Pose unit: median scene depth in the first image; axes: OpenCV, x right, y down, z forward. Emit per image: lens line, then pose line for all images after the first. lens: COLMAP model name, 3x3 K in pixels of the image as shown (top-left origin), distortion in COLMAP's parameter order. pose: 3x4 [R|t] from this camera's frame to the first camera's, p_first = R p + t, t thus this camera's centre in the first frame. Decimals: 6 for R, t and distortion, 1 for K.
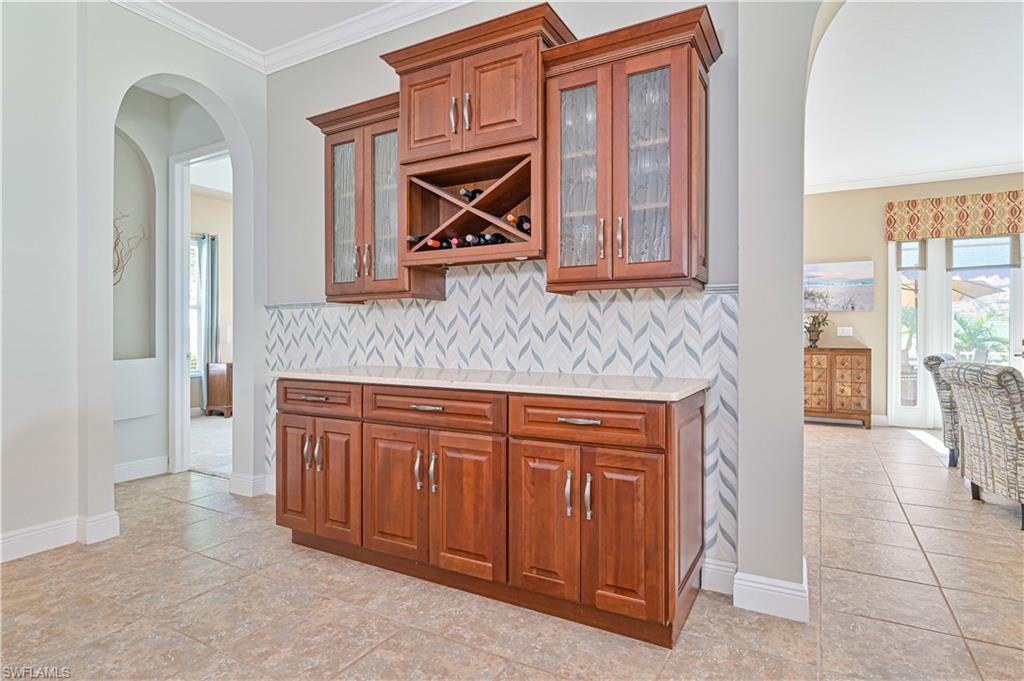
lens RADIAL K [[545.5, 0, 513.1], [0, 545.5, 333.3], [0, 0, 1]] dist [-0.001222, -0.001246]
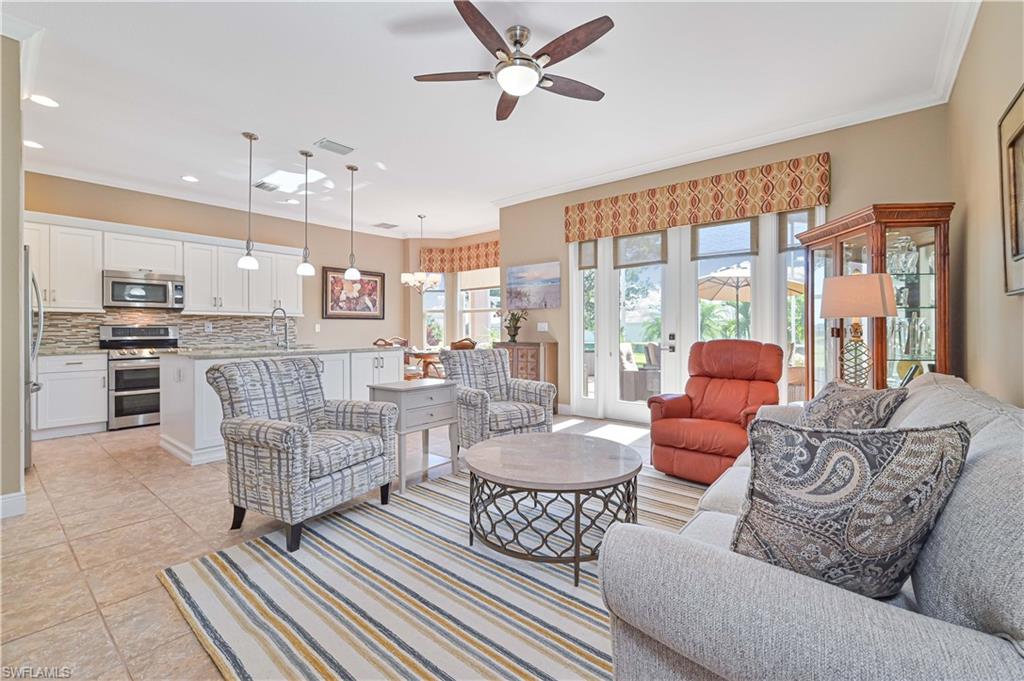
lens RADIAL K [[439.3, 0, 519.1], [0, 439.3, 327.2], [0, 0, 1]] dist [-0.000563, 0.000176]
pose [[0.985380, -0.006659, -0.170239, 1.551165], [0.005954, 0.999971, -0.004651, 0.001079], [0.170265, 0.003569, 0.985392, 0.280390]]
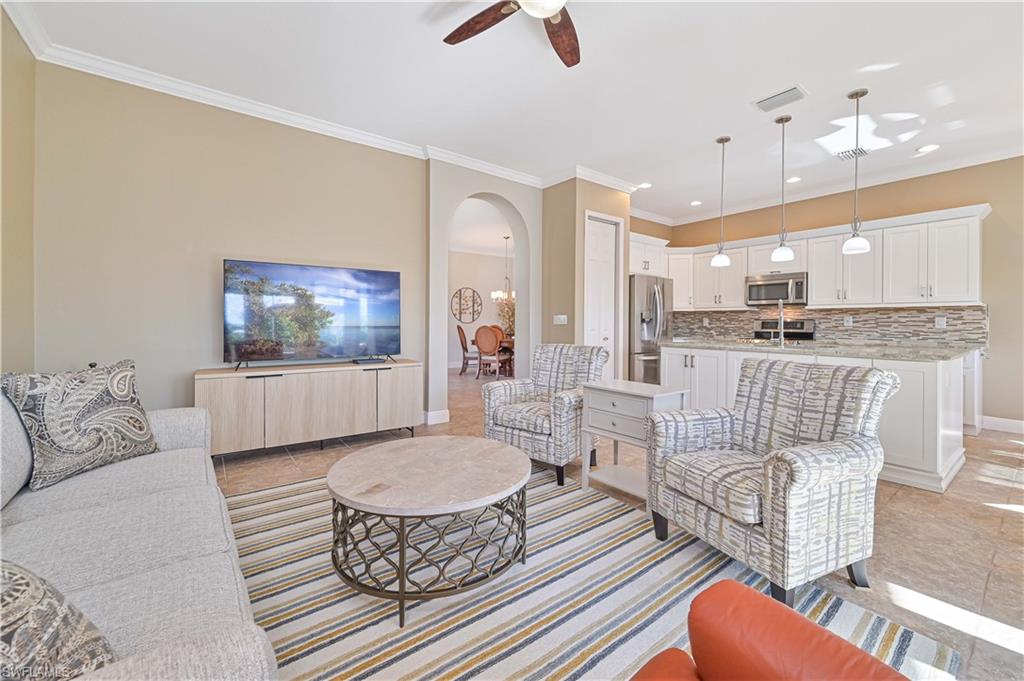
lens RADIAL K [[406.3, 0, 511.7], [0, 406.3, 323.4], [0, 0, 1]] dist [0.000541, -0.000035]
pose [[-0.398613, -0.003023, -0.917114, 1.988457], [-0.004482, 0.999989, -0.001348, 0.001819], [0.917108, 0.003573, -0.398622, 1.366860]]
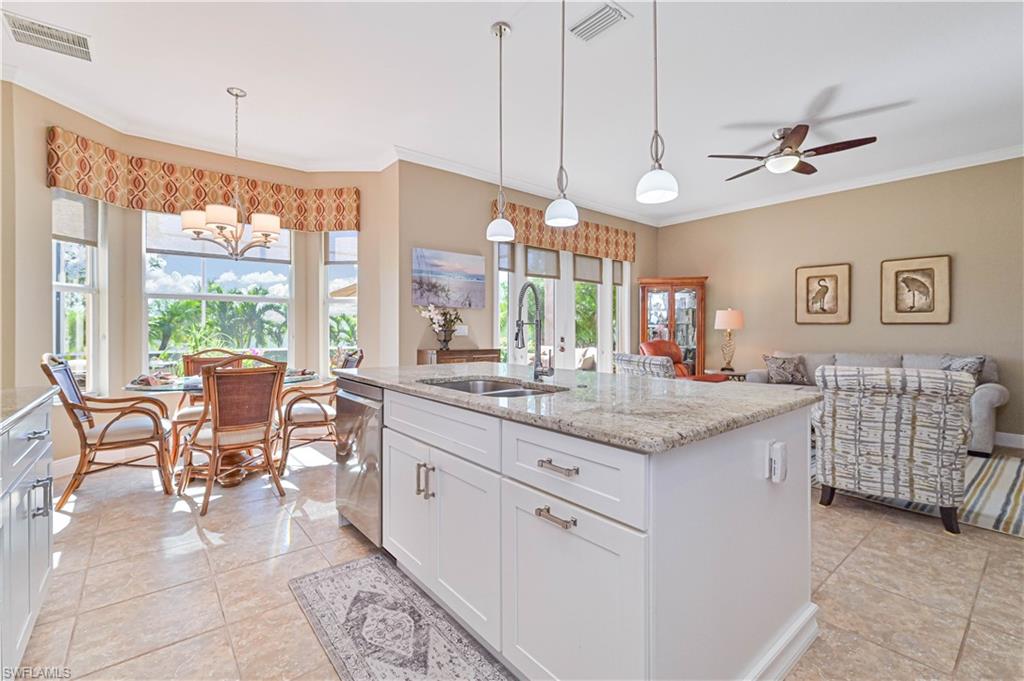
lens RADIAL K [[453.5, 0, 513.3], [0, 453.5, 329.3], [0, 0, 1]] dist [0.001123, 0.001243]
pose [[0.358104, 0.002025, 0.933680, -0.137135], [-0.004001, 0.999992, -0.000634, -0.011790], [-0.933673, -0.003509, 0.358109, 1.417349]]
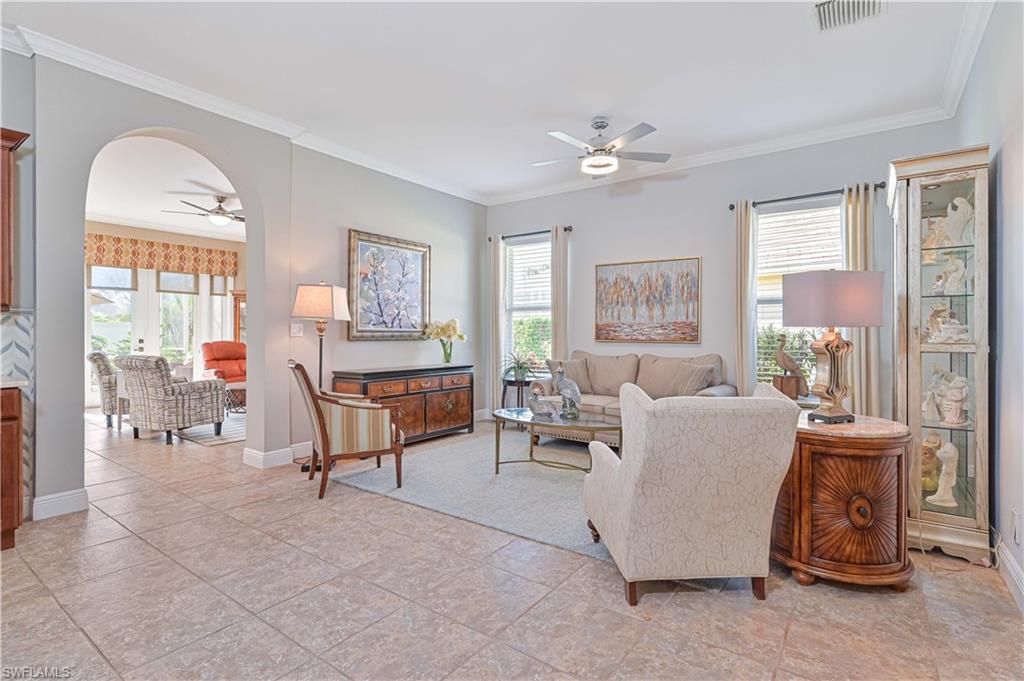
lens RADIAL K [[498.0, 0, 513.1], [0, 498.0, 331.0], [0, 0, 1]] dist [0.000863, -0.000140]
pose [[0.118257, 0.001210, 0.992982, -0.583610], [-0.002138, 0.999997, -0.000964, -0.023526], [-0.992981, -0.002009, 0.118259, -0.352343]]
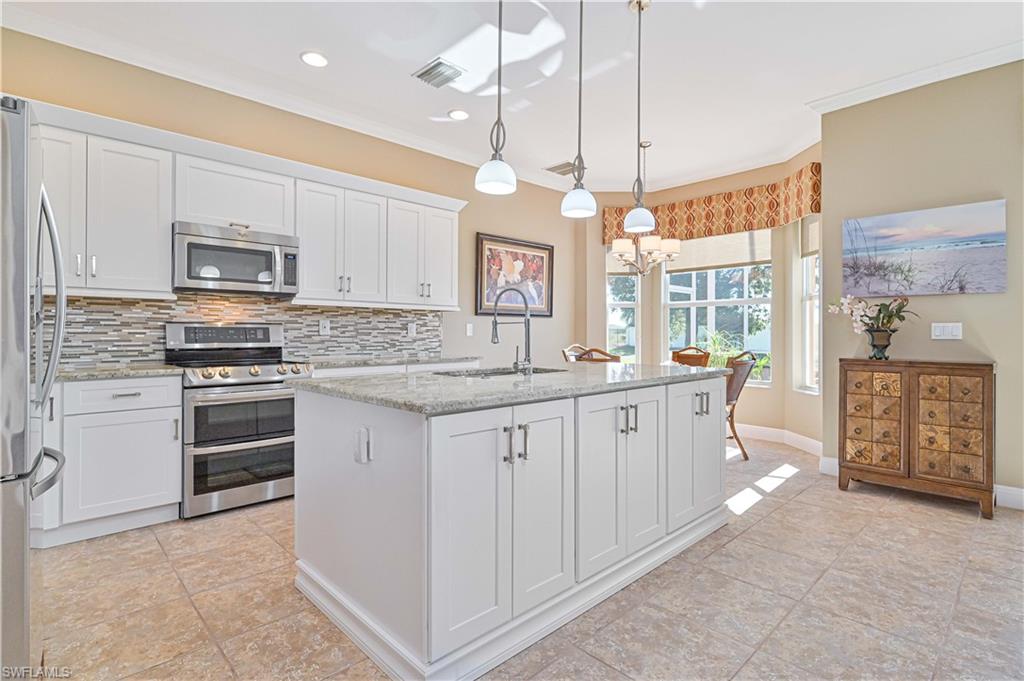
lens RADIAL K [[498.0, 0, 519.0], [0, 498.0, 329.4], [0, 0, 1]] dist [0.000863, -0.000140]
pose [[0.959019, 0.000114, -0.283342, 0.726617], [-0.001378, 0.999990, -0.004261, -0.005242], [0.283338, 0.004477, 0.959010, 0.842222]]
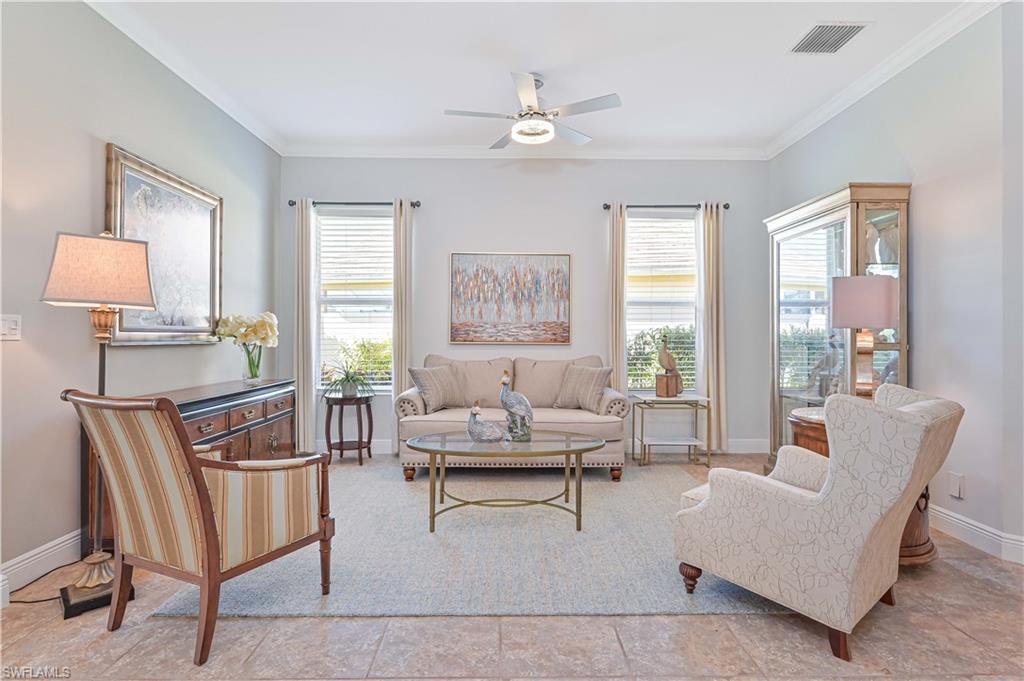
lens RADIAL K [[519.3, 0, 512.3], [0, 519.3, 331.8], [0, 0, 1]] dist [0.003174, -0.001346]
pose [[-0.501965, -0.000463, 0.864888, -0.204977], [-0.004437, 0.999988, -0.002040, -0.021824], [-0.864877, -0.004861, -0.501961, 0.202944]]
